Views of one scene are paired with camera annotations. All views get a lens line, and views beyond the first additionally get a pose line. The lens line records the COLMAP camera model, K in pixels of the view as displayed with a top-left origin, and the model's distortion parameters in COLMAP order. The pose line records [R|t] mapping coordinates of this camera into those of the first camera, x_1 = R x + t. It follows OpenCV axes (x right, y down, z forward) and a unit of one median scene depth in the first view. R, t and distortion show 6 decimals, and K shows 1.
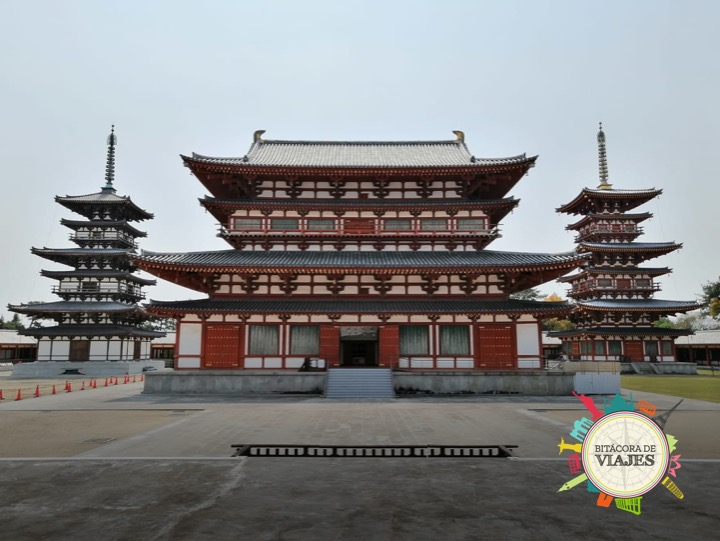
lens RADIAL K [[581.8, 0, 360.0], [0, 581.8, 270.5], [0, 0, 1]] dist [-0.002262, 0.000821]
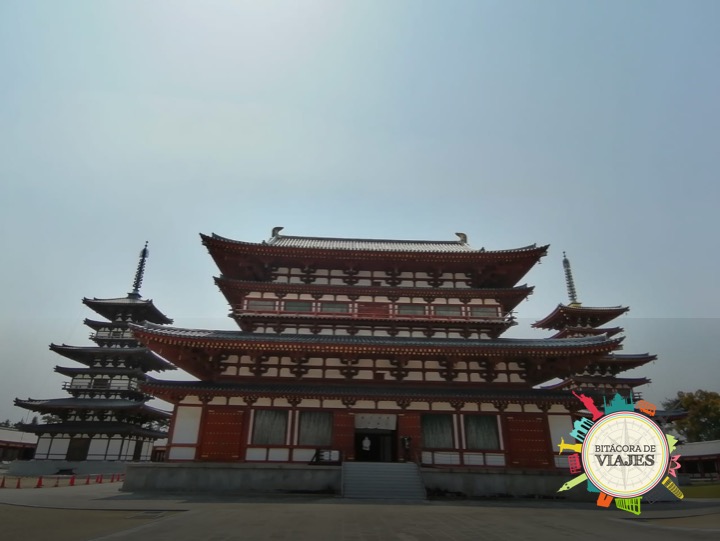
lens RADIAL K [[448.2, 0, 351.5], [0, 448.2, 270.5], [0, 0, 1]] dist [0.016376, -0.001847]
pose [[0.999543, 0.025788, 0.015769, -0.052536], [-0.020532, 0.962091, -0.271956, 0.067067], [-0.022184, 0.271508, 0.962180, 0.245410]]
